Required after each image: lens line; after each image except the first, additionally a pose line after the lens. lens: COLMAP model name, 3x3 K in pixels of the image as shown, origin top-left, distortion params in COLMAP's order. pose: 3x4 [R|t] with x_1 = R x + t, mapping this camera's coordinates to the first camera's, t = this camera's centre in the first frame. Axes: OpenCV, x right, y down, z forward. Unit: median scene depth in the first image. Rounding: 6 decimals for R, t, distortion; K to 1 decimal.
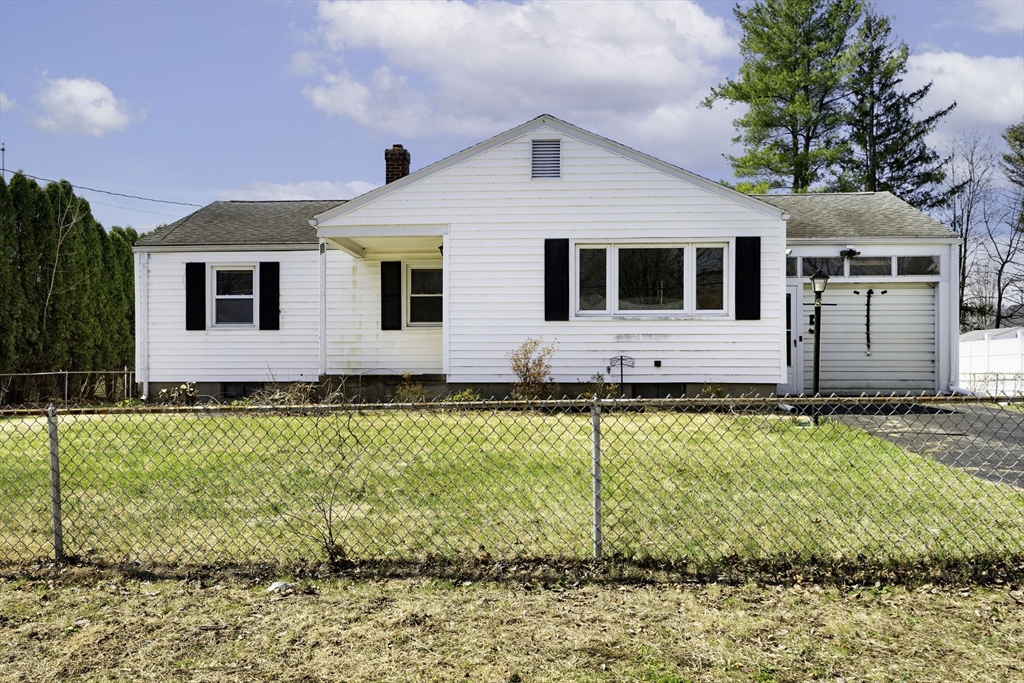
lens RADIAL K [[894.0, 0, 512.4], [0, 894.0, 349.5], [0, 0, 1]] dist [0.012428, 0.000880]
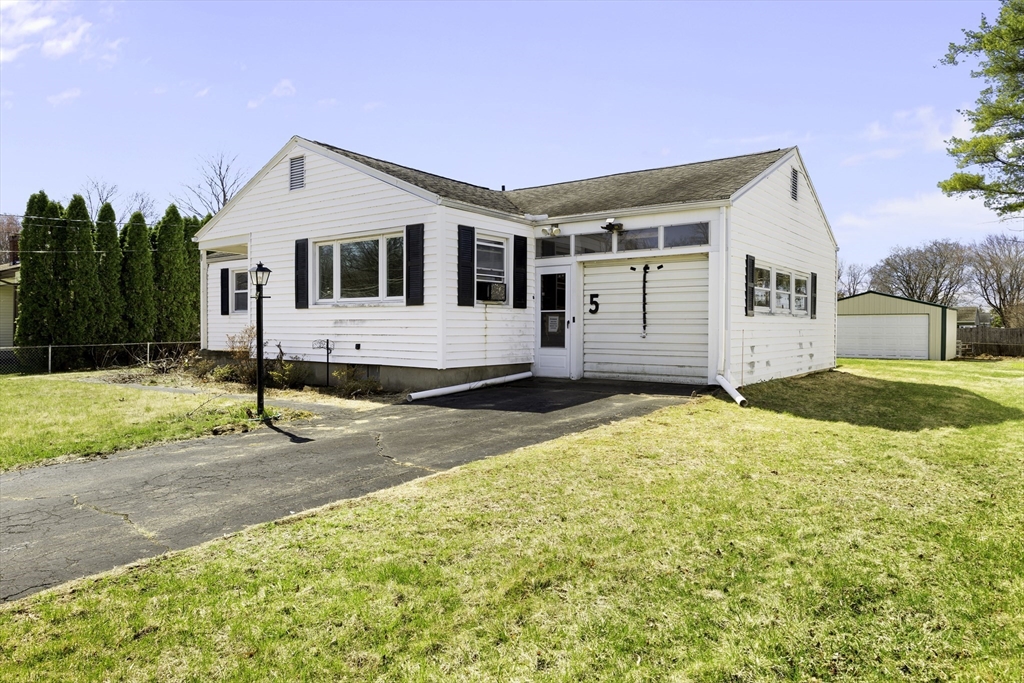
lens RADIAL K [[667.5, 0, 511.1], [0, 667.5, 332.6], [0, 0, 1]] dist [0.011817, -0.011495]
pose [[0.820629, 0.006299, -0.571427, 0.781120], [0.011278, 0.999566, 0.027214, -0.021082], [0.571351, -0.028777, 0.820201, 0.424296]]
